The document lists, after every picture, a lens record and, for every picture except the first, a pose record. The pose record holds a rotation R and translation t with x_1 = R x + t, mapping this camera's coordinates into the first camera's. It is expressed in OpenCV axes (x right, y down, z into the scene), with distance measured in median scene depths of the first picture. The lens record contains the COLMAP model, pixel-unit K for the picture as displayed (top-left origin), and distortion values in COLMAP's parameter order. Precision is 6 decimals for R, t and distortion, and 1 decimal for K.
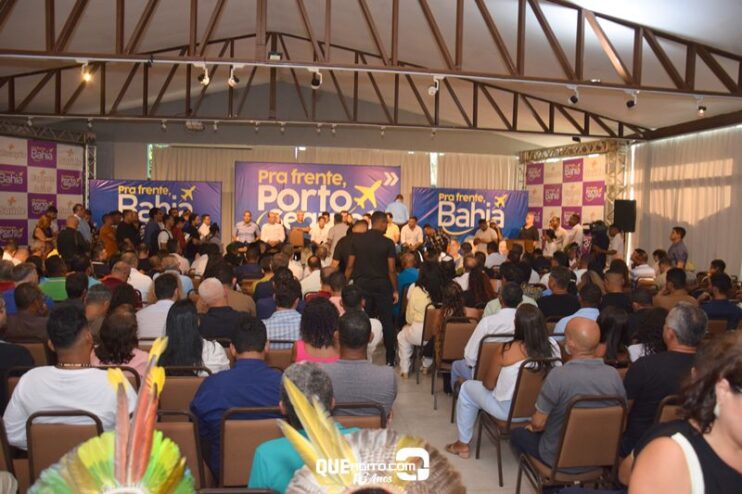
lens RADIAL K [[591.5, 0, 371.0], [0, 591.5, 247.0], [0, 0, 1]] dist [-0.173164, 0.184150]
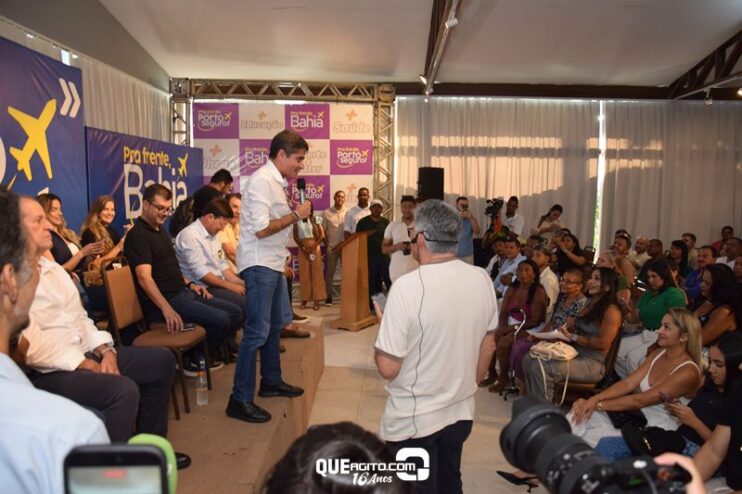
lens RADIAL K [[591.5, 0, 371.0], [0, 591.5, 247.0], [0, 0, 1]] dist [-0.173164, 0.184150]
pose [[0.174616, -0.112094, 0.978235, -0.294550], [0.056330, 0.993009, 0.103732, -0.051796], [-0.983024, 0.036991, 0.179710, 0.770368]]
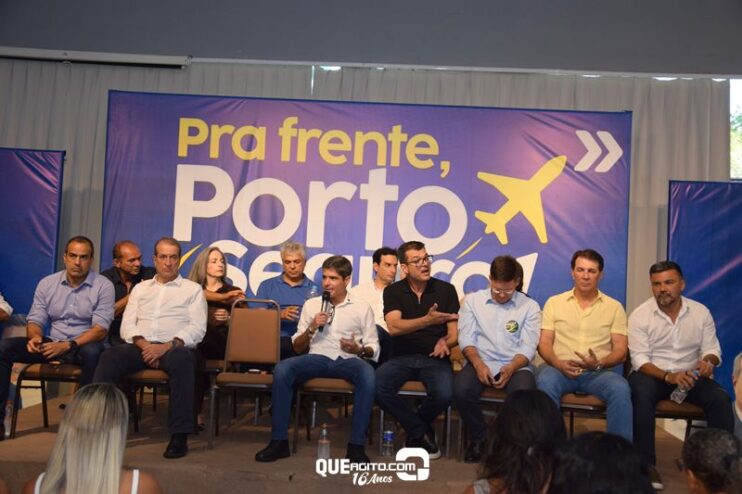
lens RADIAL K [[925.3, 0, 371.0], [0, 925.3, 247.0], [0, 0, 1]] dist [0.081269, 0.010251]
pose [[0.980135, 0.018431, -0.197472, 0.014861], [-0.039218, 0.994024, -0.101878, -0.011891], [0.194415, 0.107599, 0.975000, 0.517216]]
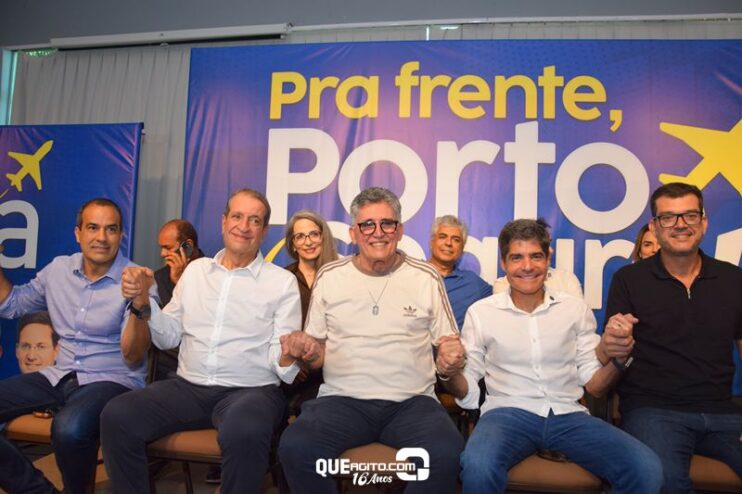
lens RADIAL K [[591.5, 0, 371.0], [0, 591.5, 247.0], [0, 0, 1]] dist [-0.173164, 0.184150]
pose [[0.954885, -0.008282, -0.296860, -0.071492], [-0.028435, 0.992469, -0.119154, -0.024085], [0.295611, 0.122219, 0.947458, 0.762357]]
